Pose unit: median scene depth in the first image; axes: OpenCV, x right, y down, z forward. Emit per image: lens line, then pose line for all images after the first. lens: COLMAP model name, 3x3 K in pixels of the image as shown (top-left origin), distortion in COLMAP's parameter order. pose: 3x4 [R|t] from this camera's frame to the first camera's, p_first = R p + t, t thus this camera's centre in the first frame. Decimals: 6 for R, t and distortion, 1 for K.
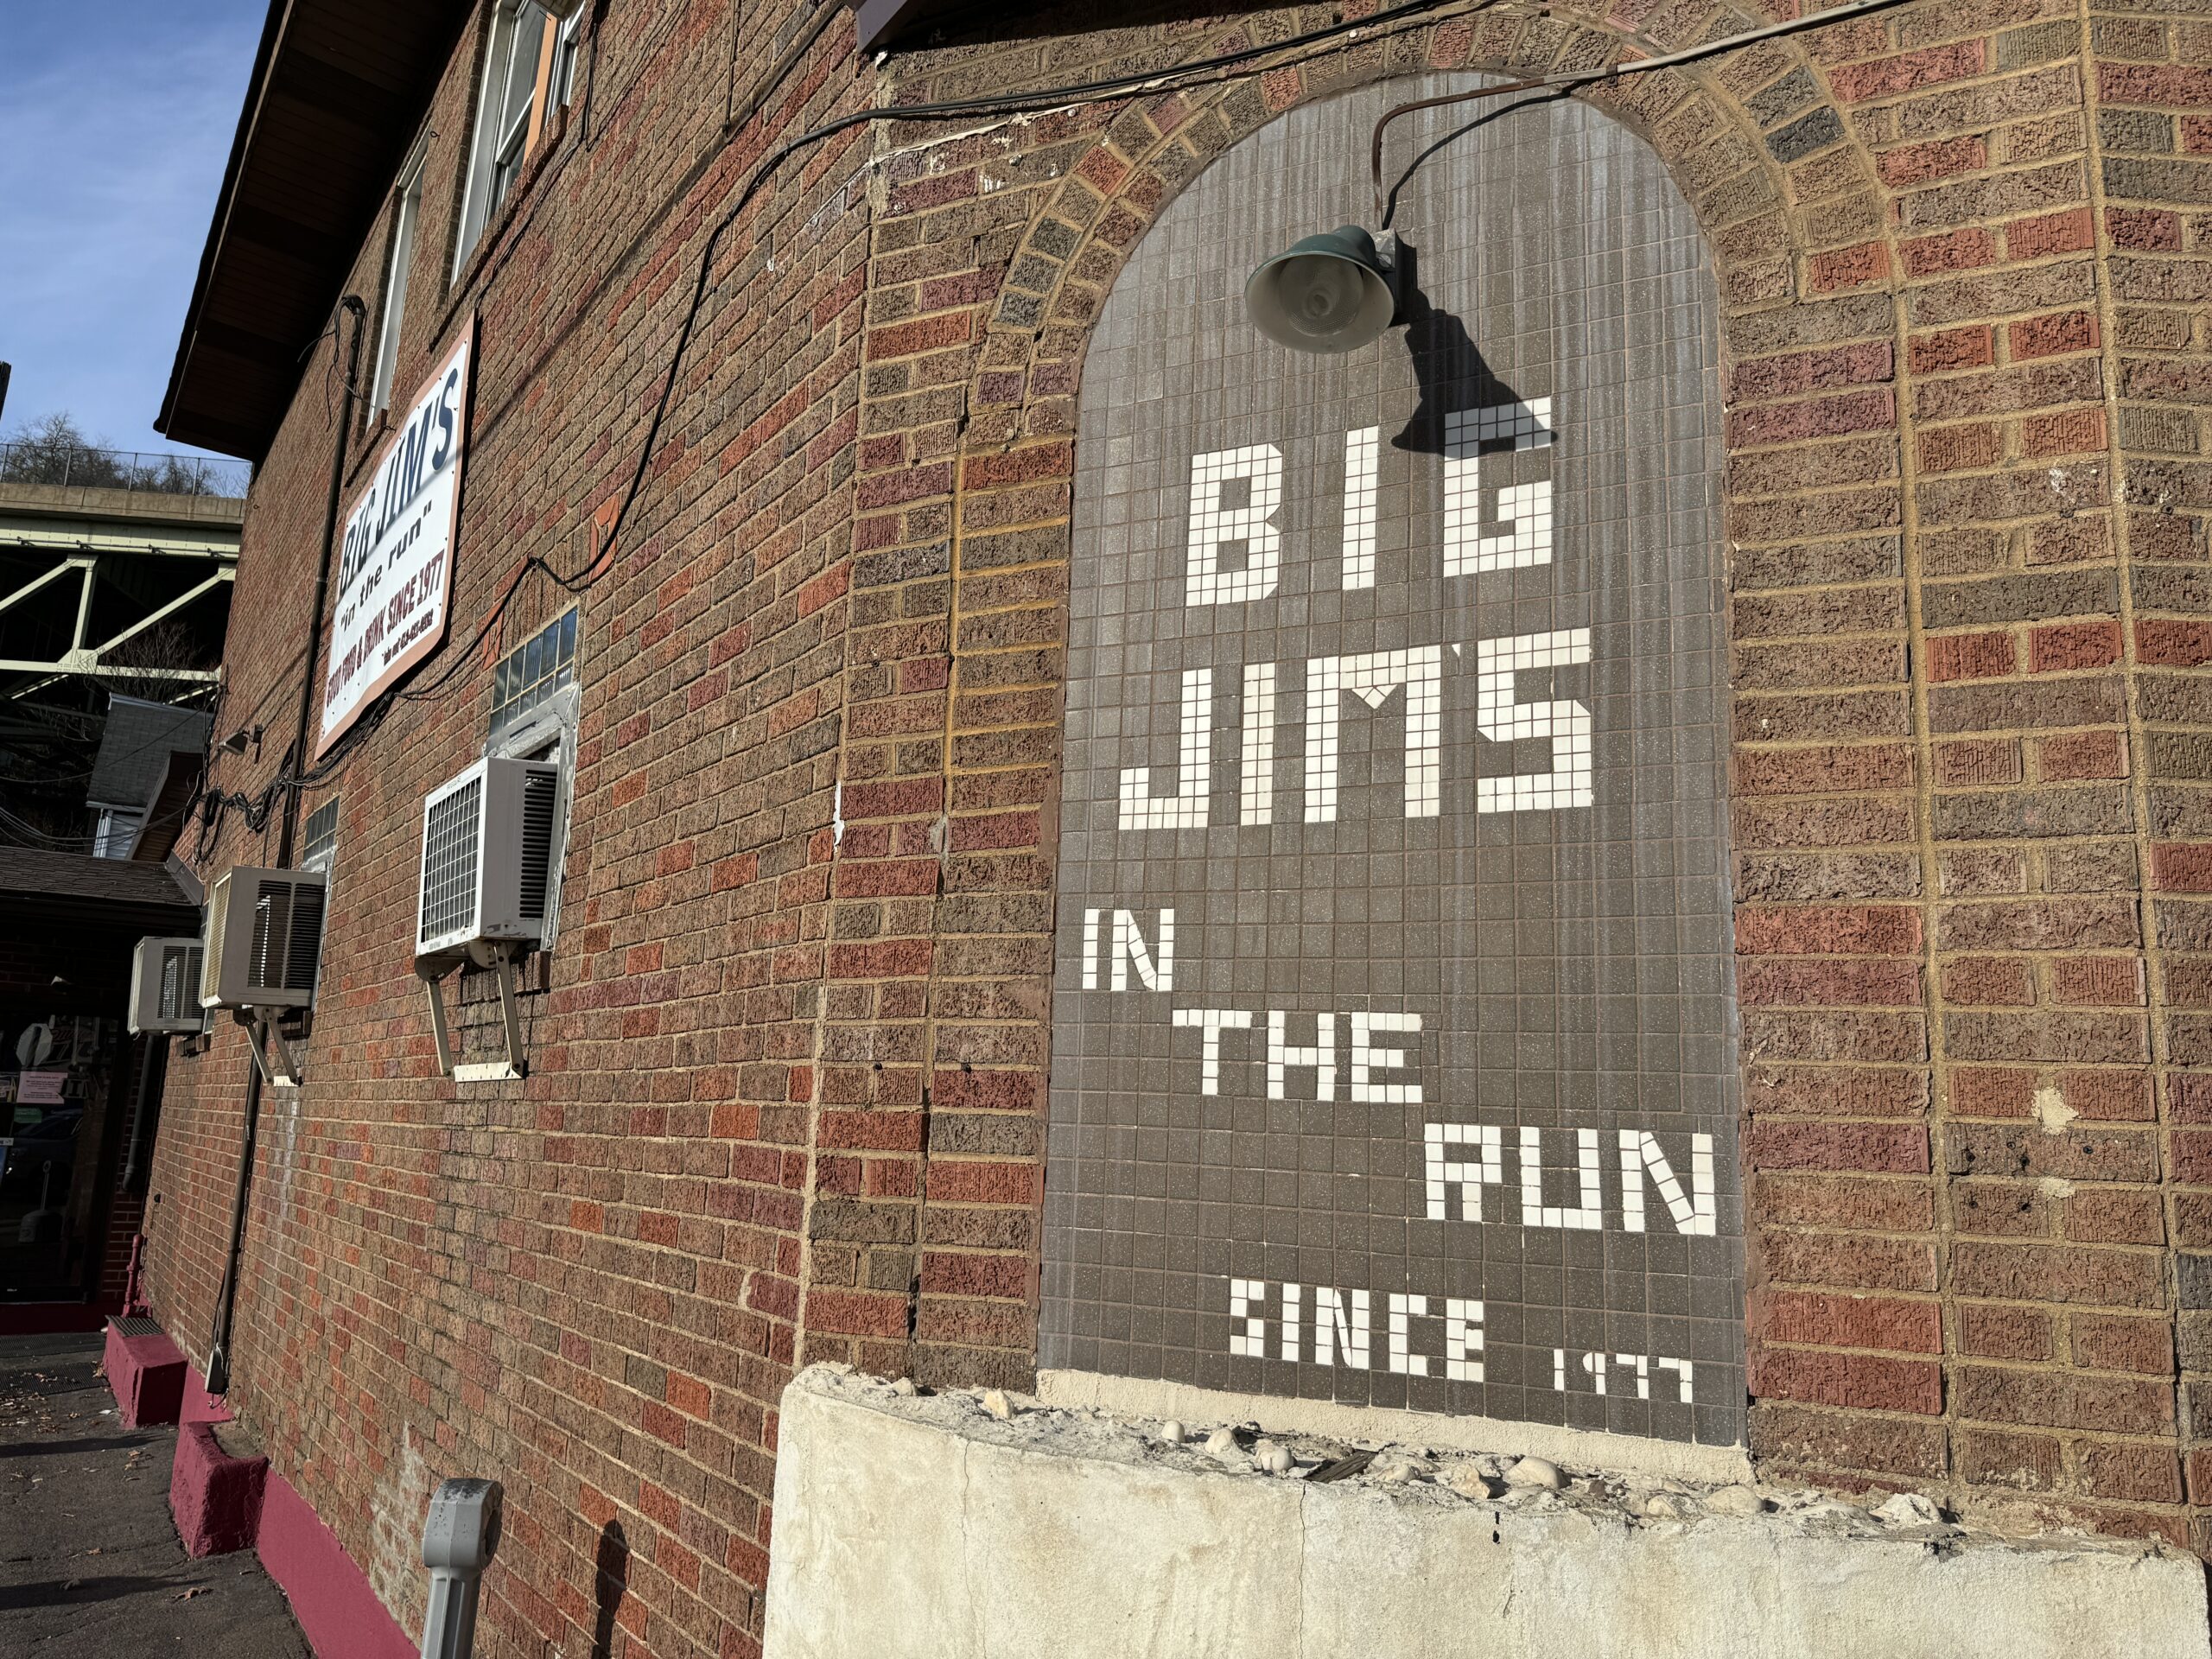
lens RADIAL K [[1569.4, 0, 1133.9], [0, 1569.4, 836.4], [0, 0, 1]] dist [0.096139, -0.116349]
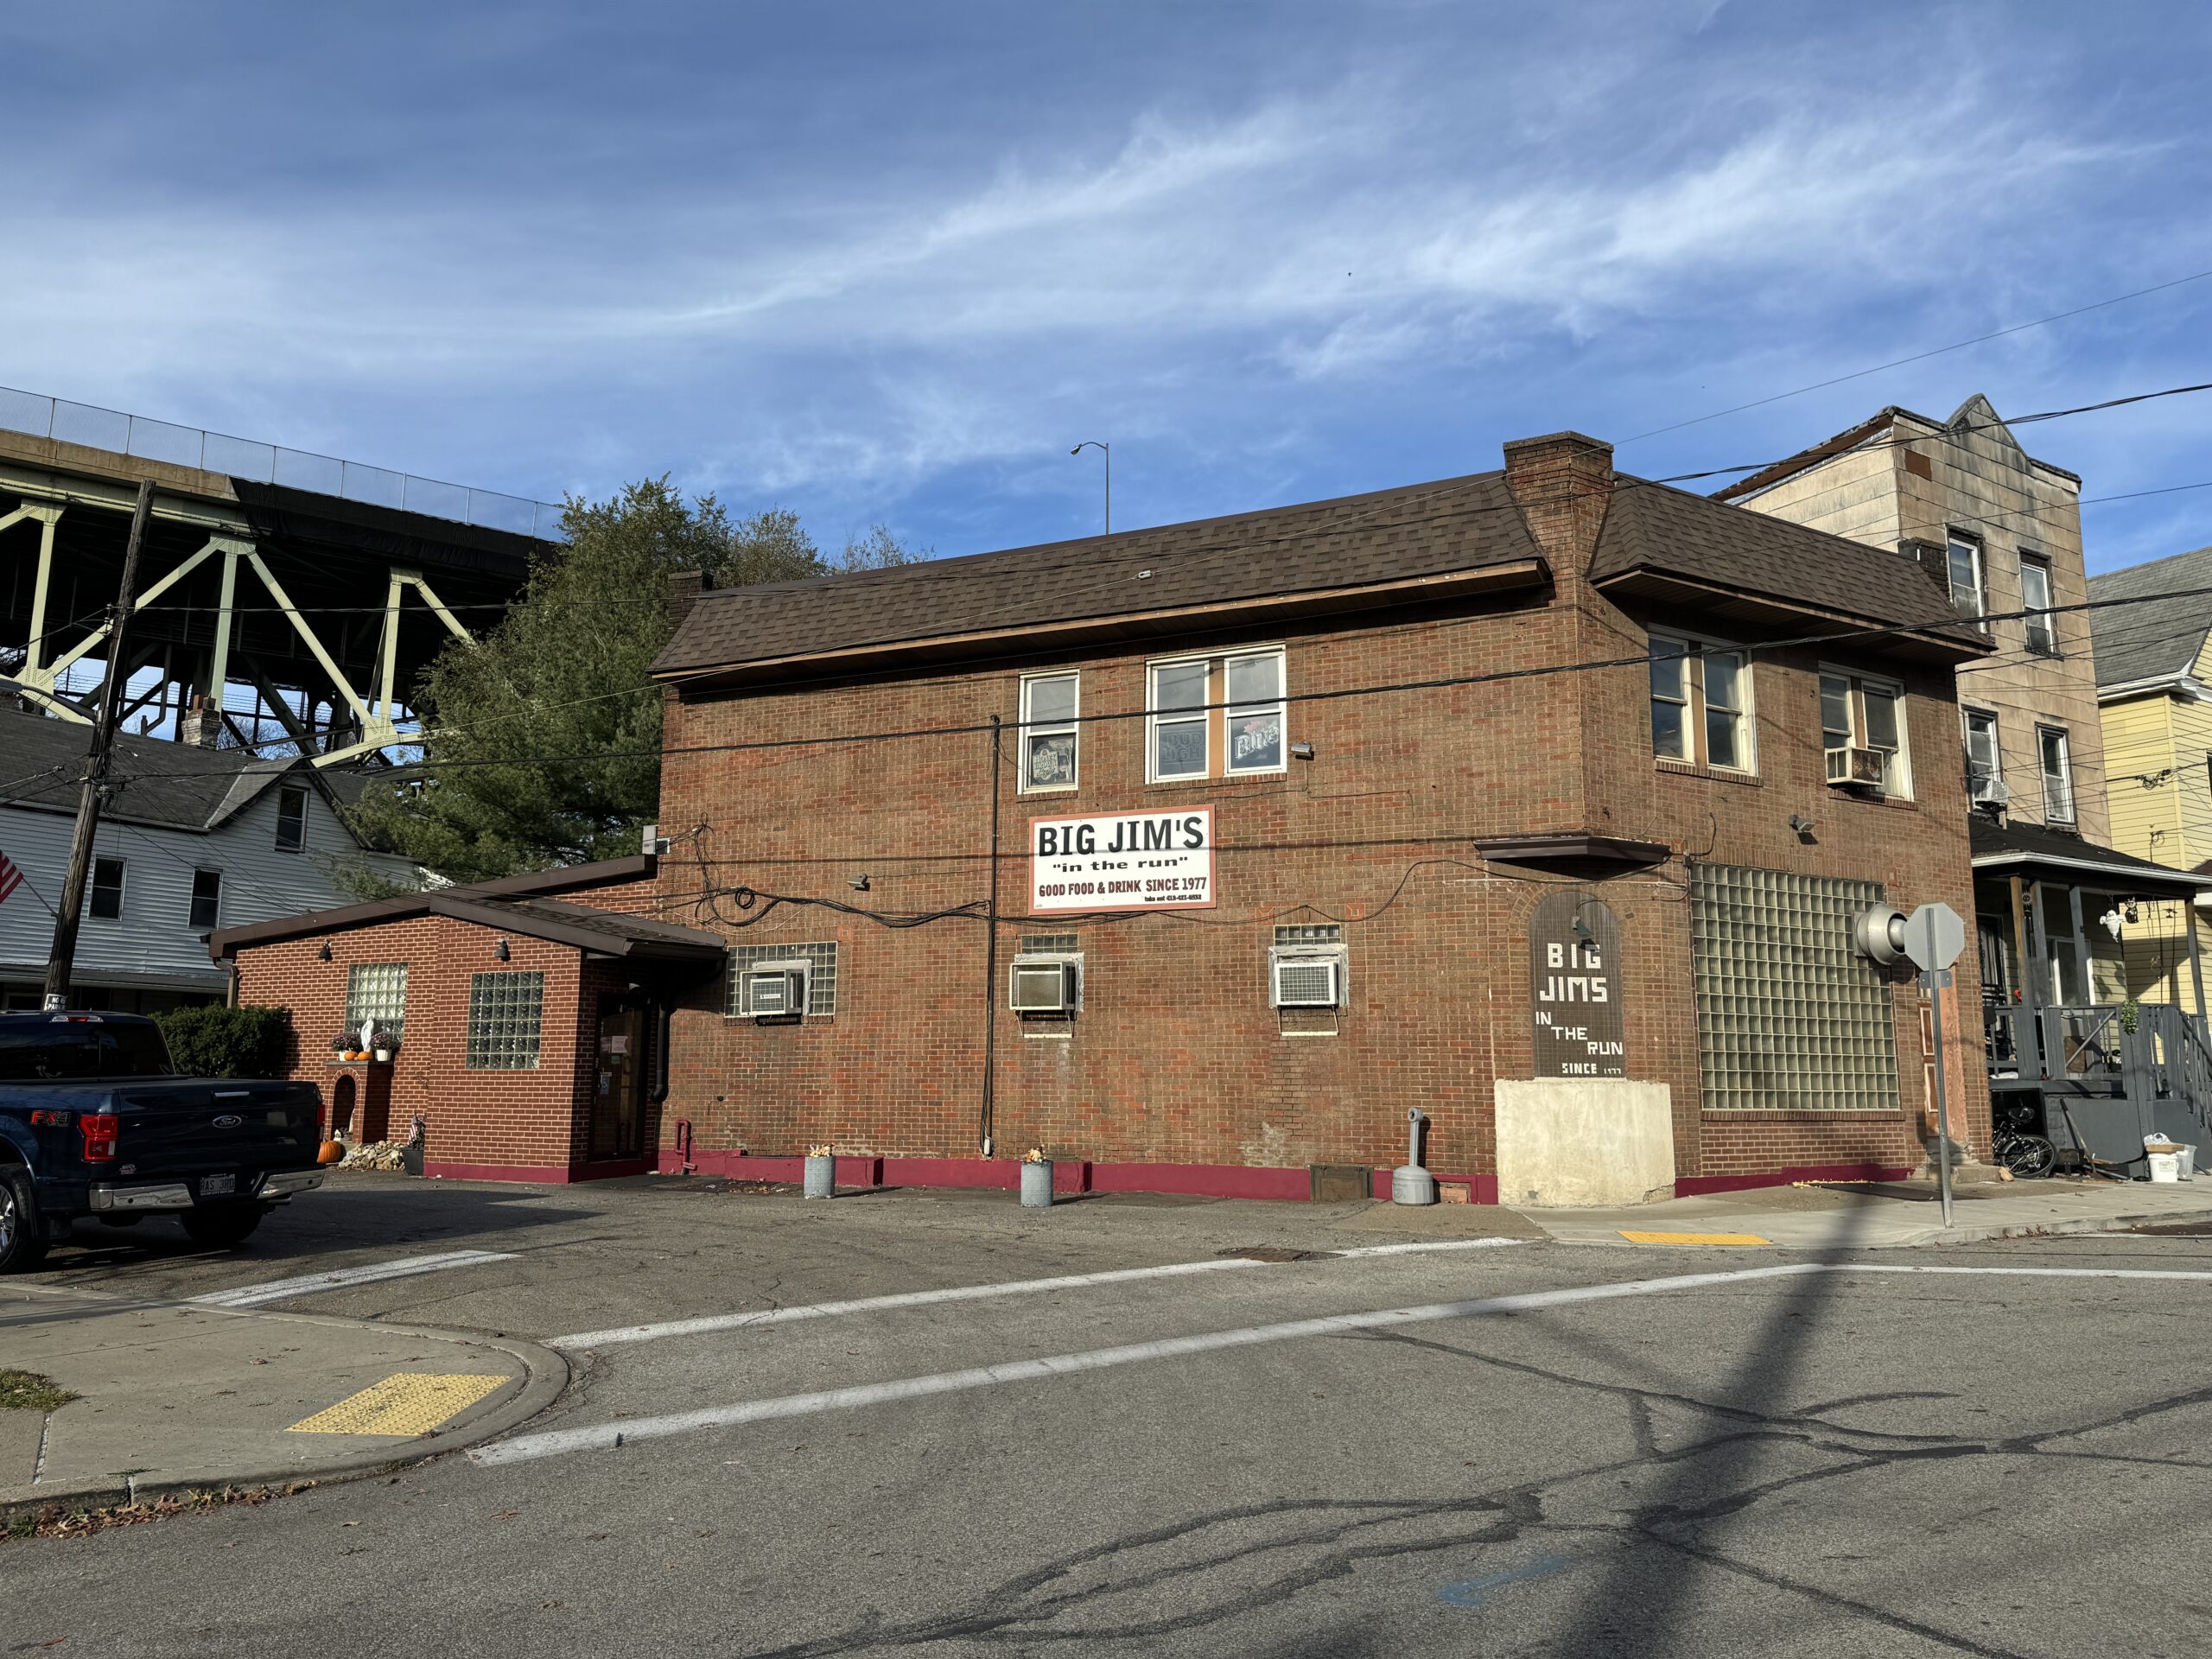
lens RADIAL K [[1569.4, 0, 1133.9], [0, 1569.4, 836.4], [0, 0, 1]] dist [0.096139, -0.116349]
pose [[0.845135, 0.049302, 0.532274, -5.513758], [-0.071425, 0.997224, 0.021039, -0.776897], [-0.529759, -0.055798, 0.846311, -4.064730]]
